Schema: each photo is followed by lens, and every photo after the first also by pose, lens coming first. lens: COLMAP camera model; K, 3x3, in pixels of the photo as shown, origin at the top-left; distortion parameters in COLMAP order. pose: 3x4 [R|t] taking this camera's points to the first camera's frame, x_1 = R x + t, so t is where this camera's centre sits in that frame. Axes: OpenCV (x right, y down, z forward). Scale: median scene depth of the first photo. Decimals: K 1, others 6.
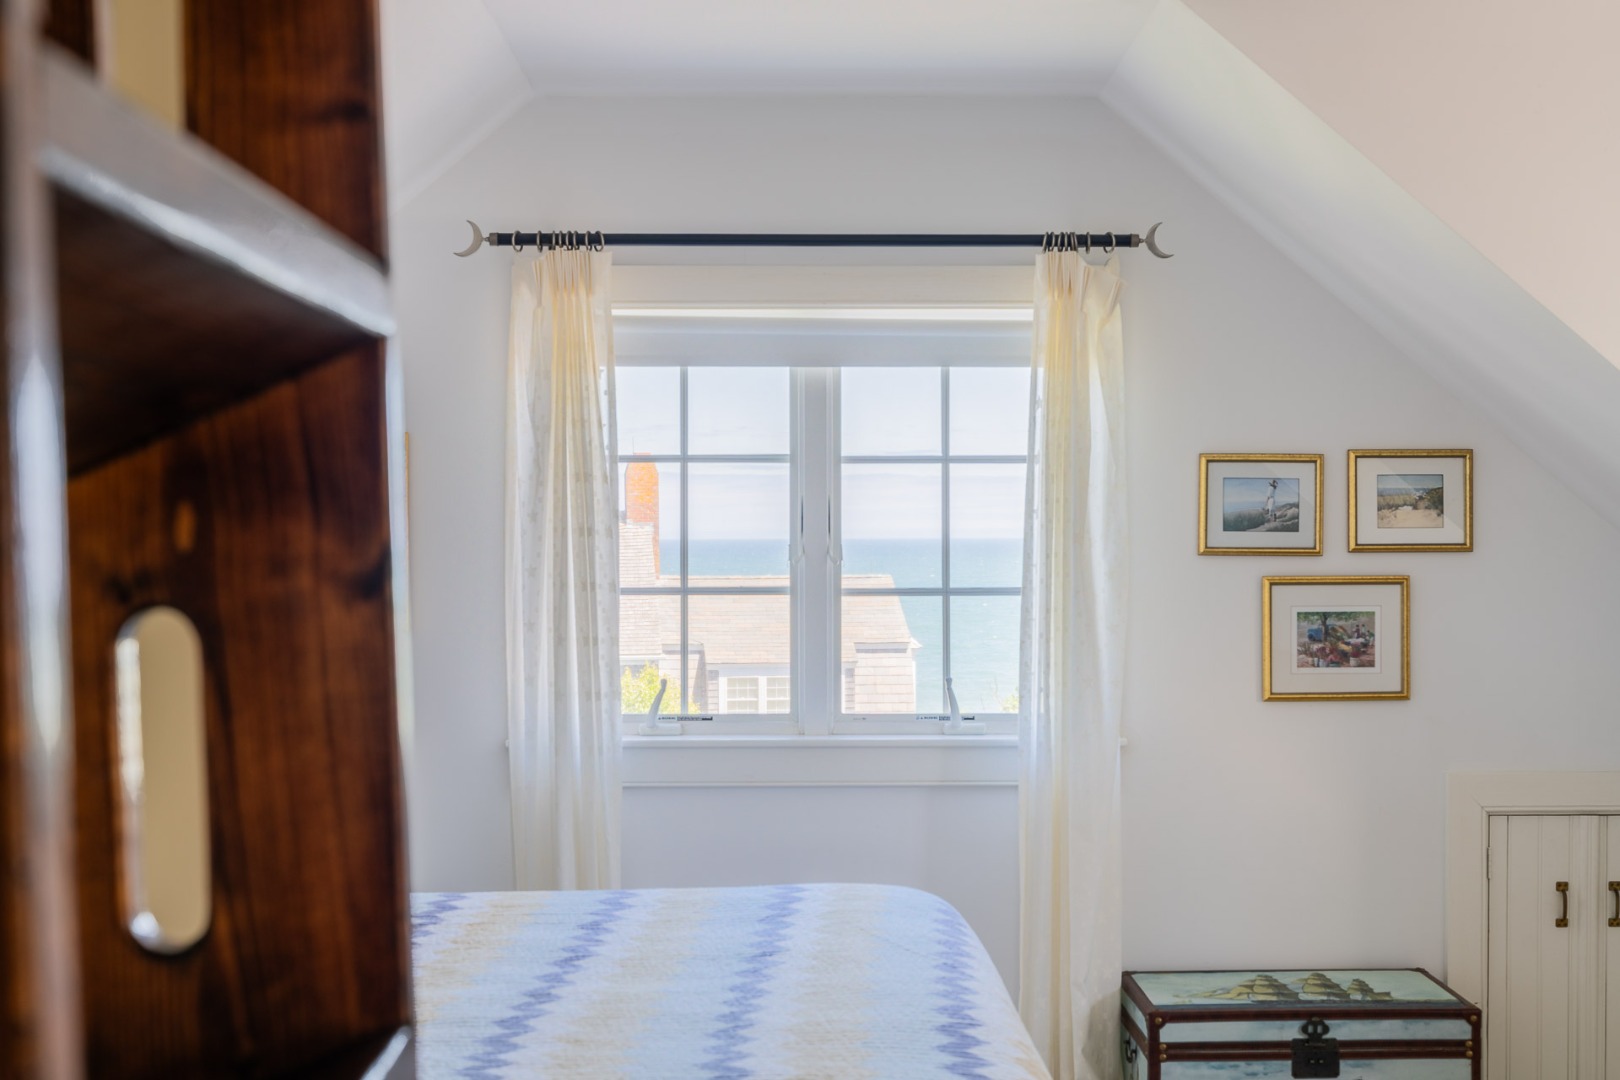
lens RADIAL K [[2312.3, 0, 811.2], [0, 2312.3, 540.7], [0, 0, 1]] dist [0.008749, 0.000000]
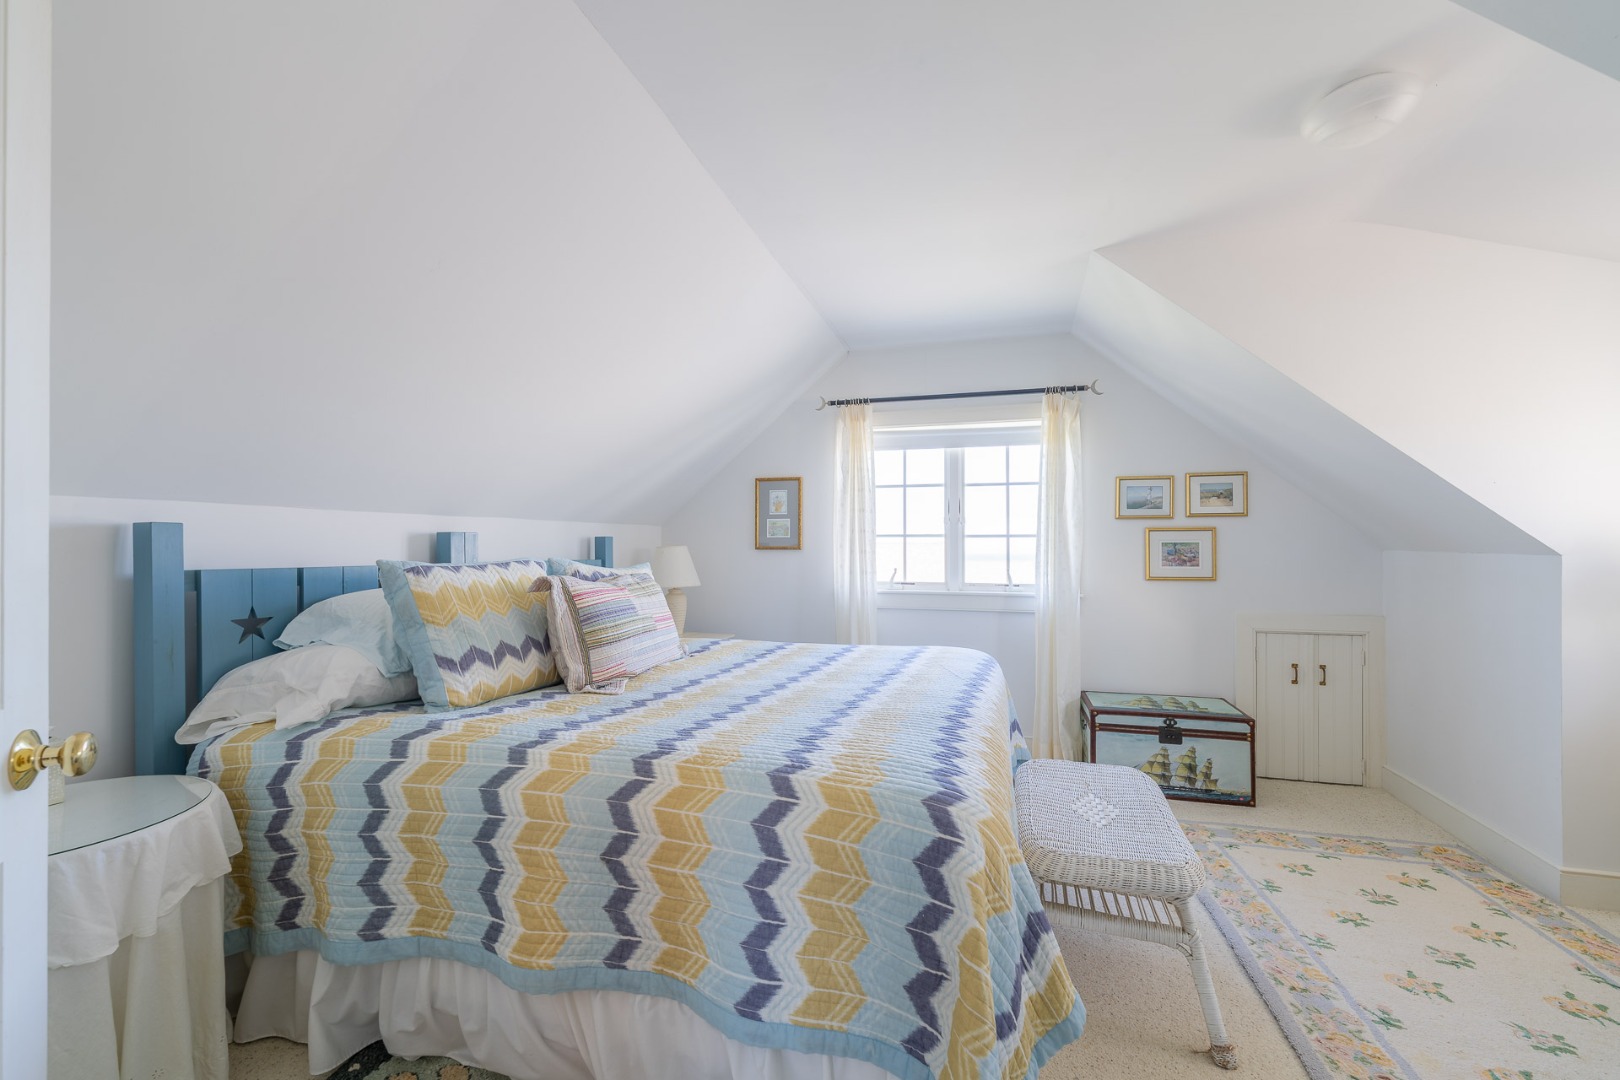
lens RADIAL K [[658.3, 0, 803.4], [0, 658.3, 539.4], [0, 0, 1]] dist [0.007685, -0.000481]
pose [[0.955753, 0.000395, -0.294169, 0.059818], [-0.004984, 0.999877, -0.014851, 0.040043], [0.294127, 0.015660, 0.955638, 0.253996]]
